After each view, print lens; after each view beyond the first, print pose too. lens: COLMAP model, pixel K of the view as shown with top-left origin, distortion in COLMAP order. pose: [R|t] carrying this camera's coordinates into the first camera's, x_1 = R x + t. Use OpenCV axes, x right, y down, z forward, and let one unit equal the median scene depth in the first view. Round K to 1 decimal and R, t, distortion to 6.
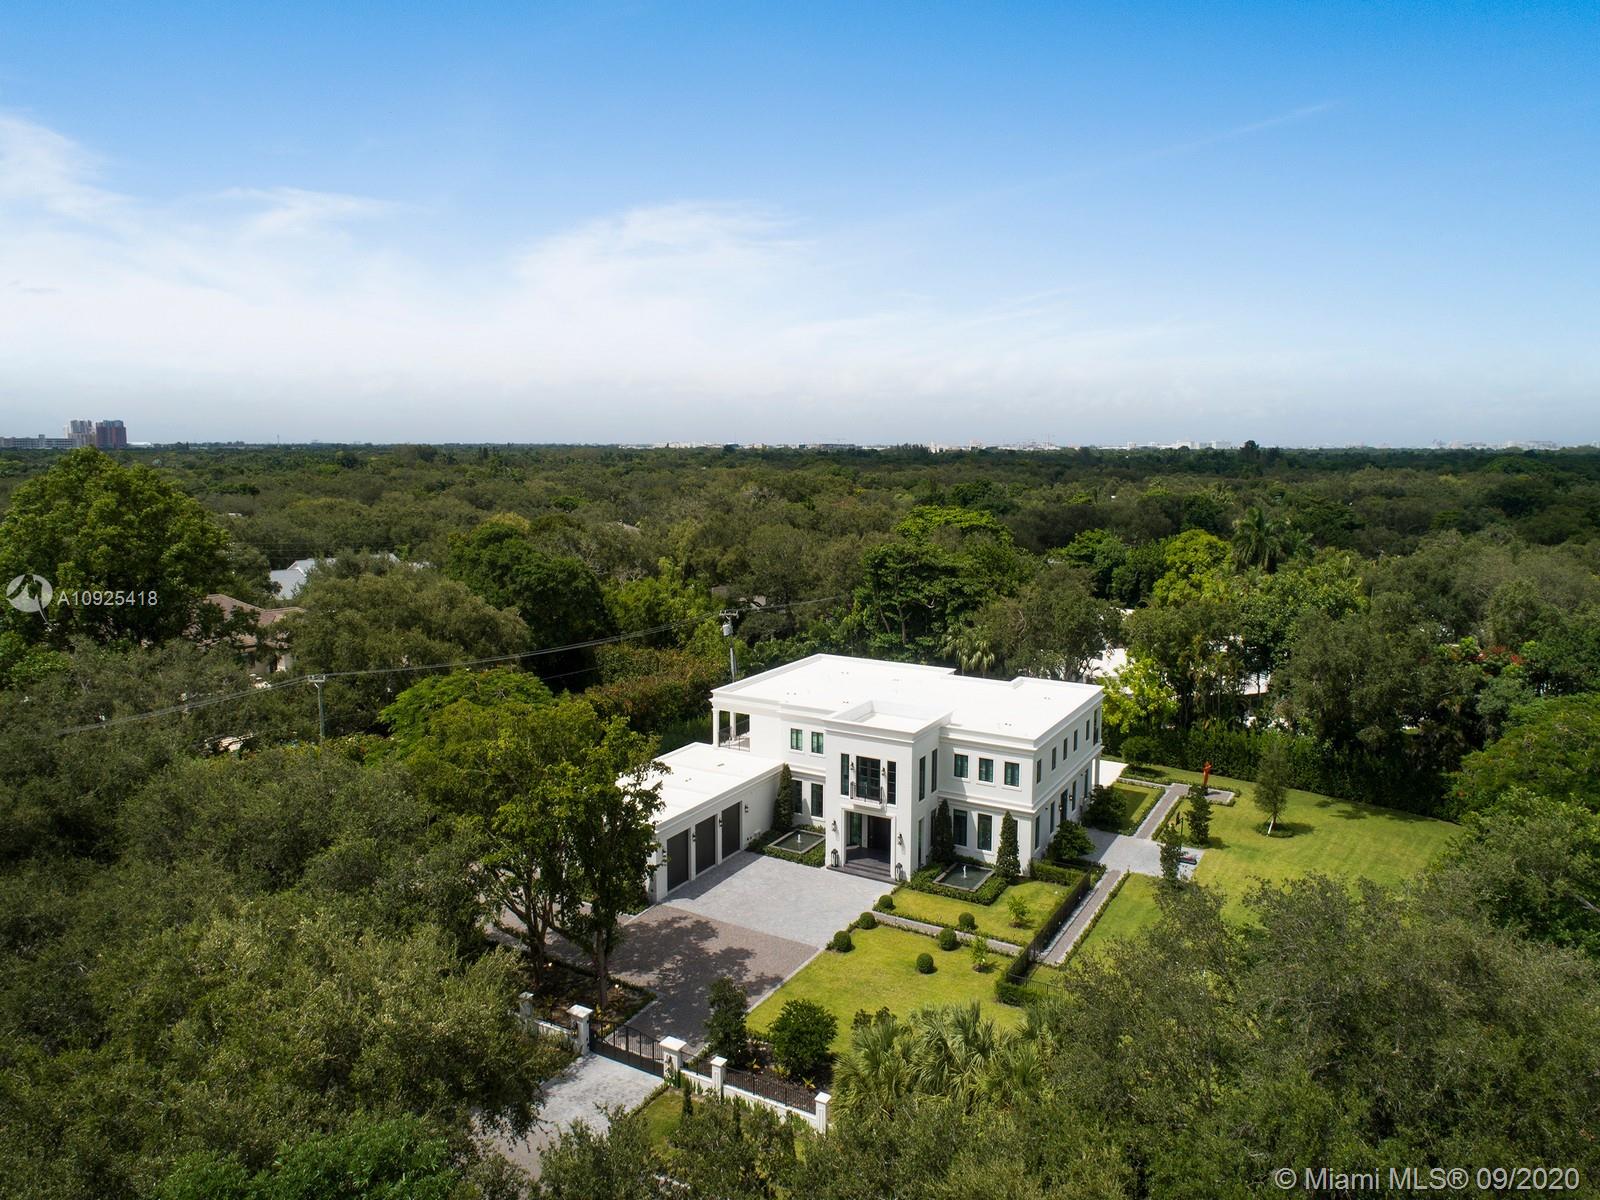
lens RADIAL K [[1080.6, 0, 800.0], [0, 1080.6, 600.0], [0, 0, 1]] dist [0.005296, 0.000258]
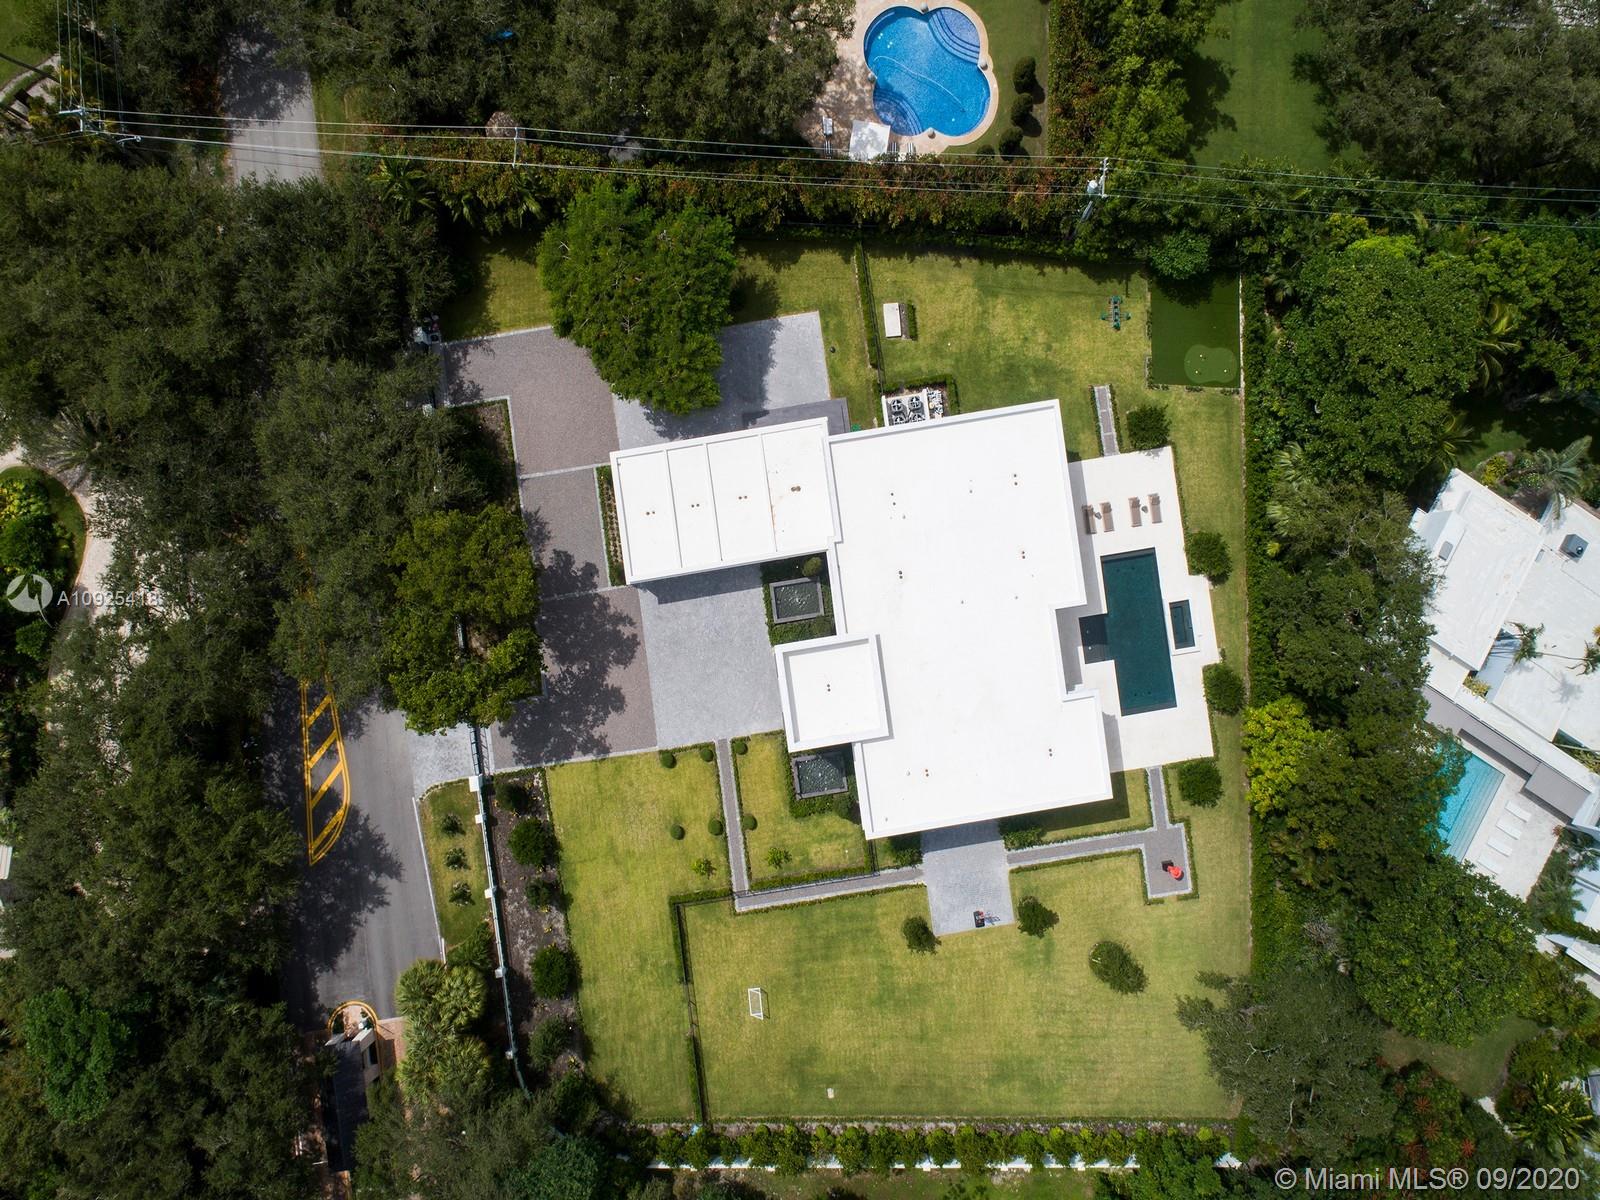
lens RADIAL K [[1080.1, 0, 798.5], [0, 1080.1, 569.8], [0, 0, 1]] dist [-0.008245, 0.004768]
pose [[0.586724, 0.807737, -0.057584, 0.017353], [-0.183758, 0.202059, 0.961980, -0.894760], [0.788662, -0.553835, 0.266981, 0.758443]]
